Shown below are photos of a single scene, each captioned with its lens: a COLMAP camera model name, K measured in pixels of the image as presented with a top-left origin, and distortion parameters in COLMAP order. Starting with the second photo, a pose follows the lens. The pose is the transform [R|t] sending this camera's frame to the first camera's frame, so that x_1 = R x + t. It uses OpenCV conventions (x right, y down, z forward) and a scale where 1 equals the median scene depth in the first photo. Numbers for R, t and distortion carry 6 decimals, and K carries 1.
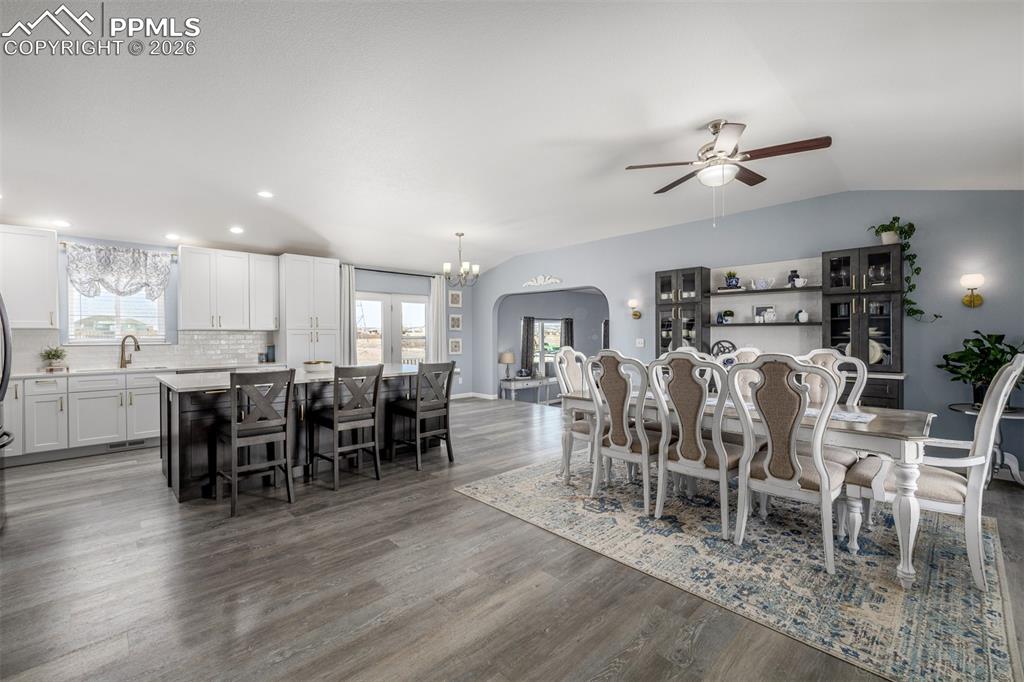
lens RADIAL K [[433.7, 0, 512.0], [0, 433.7, 341.0], [0, 0, 1]] dist [-0.002036, -0.000090]
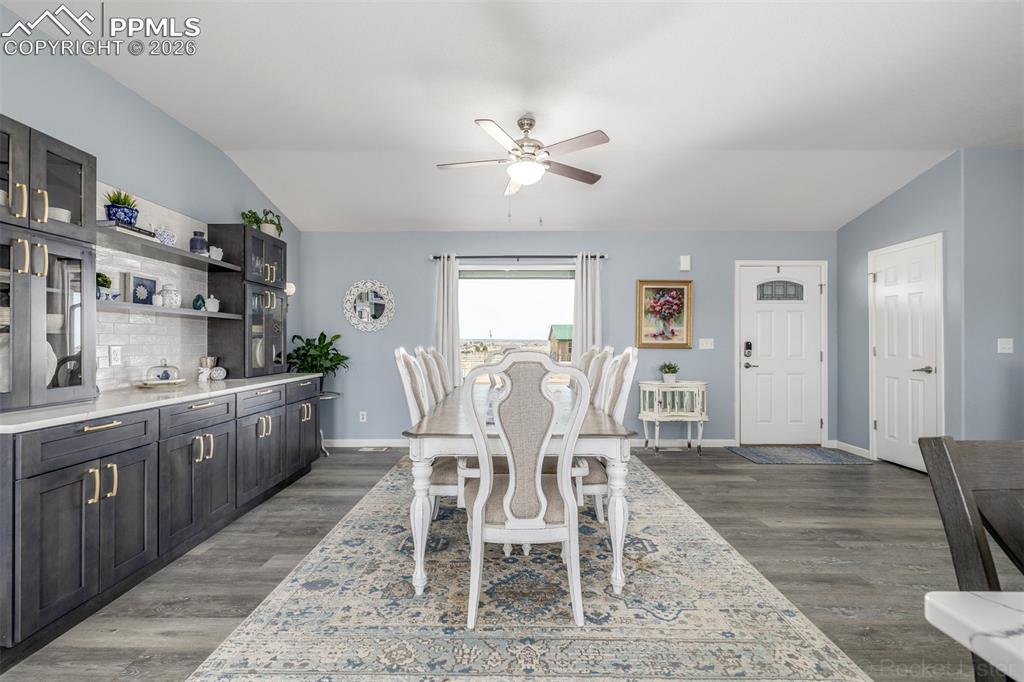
lens RADIAL K [[423.1, 0, 502.9], [0, 423.1, 341.2], [0, 0, 1]] dist [0.002160, 0.000147]
pose [[-0.703949, 0.005129, 0.710232, -0.120680], [0.009863, 0.999948, 0.002555, 0.002278], [-0.710182, 0.008804, -0.703963, 1.132361]]
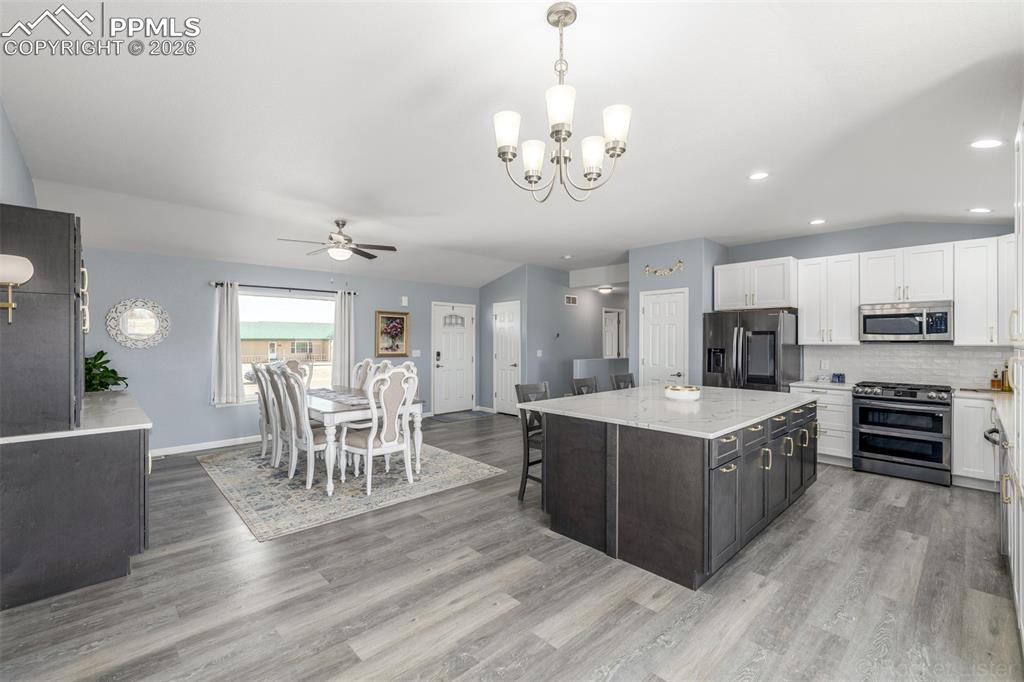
lens RADIAL K [[433.7, 0, 512.0], [0, 433.7, 341.0], [0, 0, 1]] dist [-0.002036, -0.000090]
pose [[-0.999959, 0.002004, 0.008813, -0.118653], [0.002112, 0.999922, 0.012321, -0.049908], [-0.008788, 0.012339, -0.999885, 1.702712]]
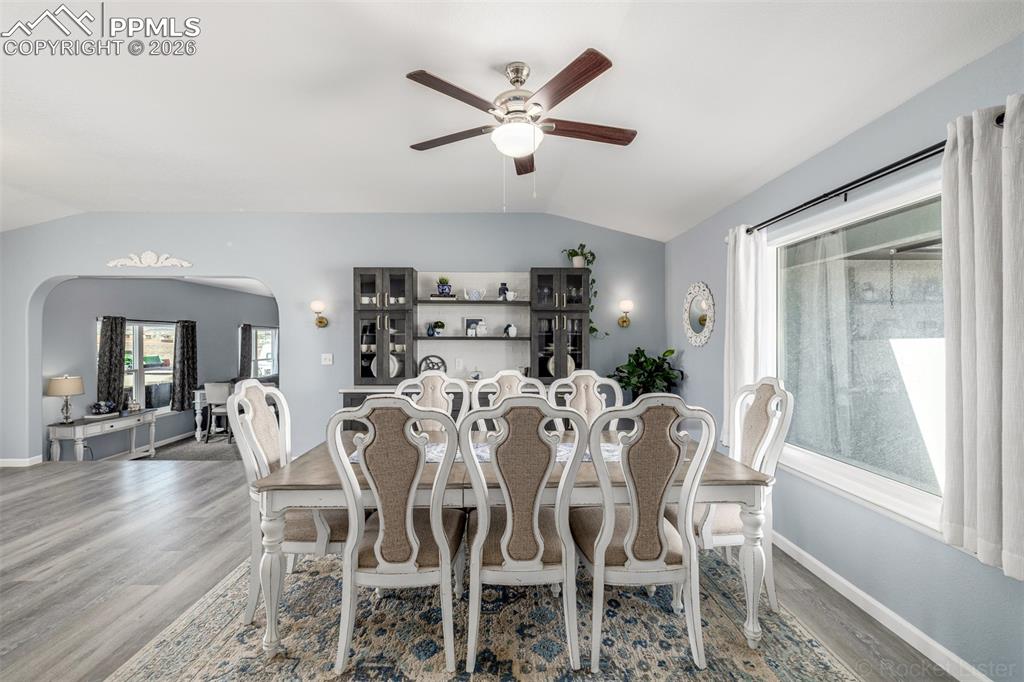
lens RADIAL K [[423.1, 0, 502.9], [0, 423.1, 341.2], [0, 0, 1]] dist [0.002160, 0.000147]
pose [[0.688240, 0.000260, 0.725483, -0.037392], [0.005406, 0.999970, -0.005488, -0.027912], [-0.725463, 0.007699, 0.688218, 0.350949]]
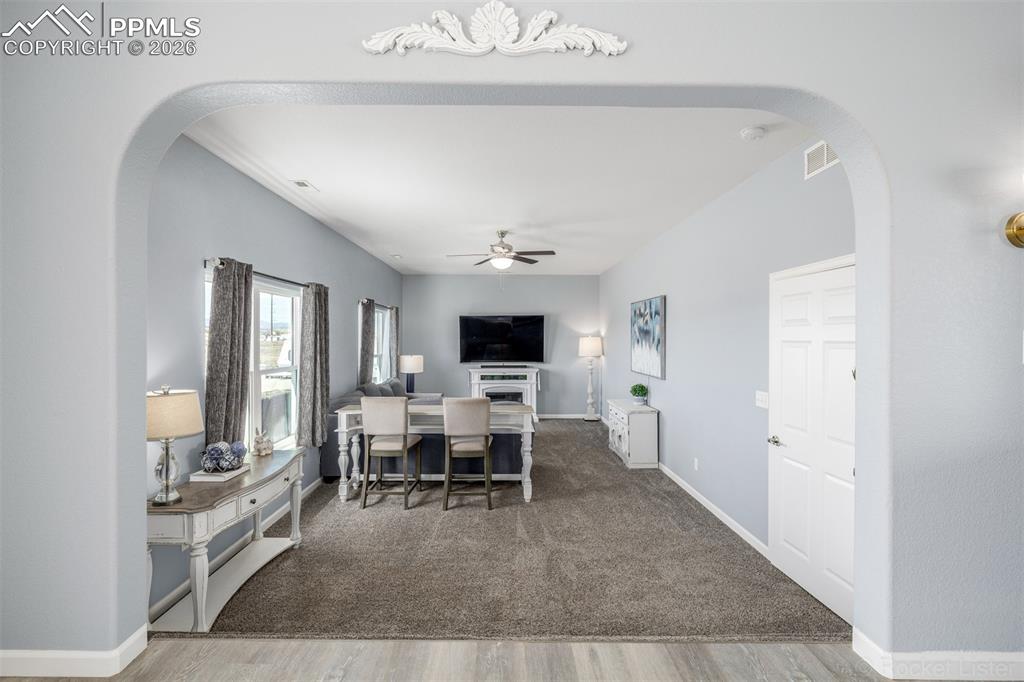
lens RADIAL K [[458.7, 0, 488.4], [0, 458.7, 339.0], [0, 0, 1]] dist [-0.000133, 0.000011]
pose [[0.710928, 0.001521, 0.703263, -0.121103], [0.002040, 0.999989, -0.004225, -0.001830], [-0.703262, 0.004438, 0.710917, 1.328296]]
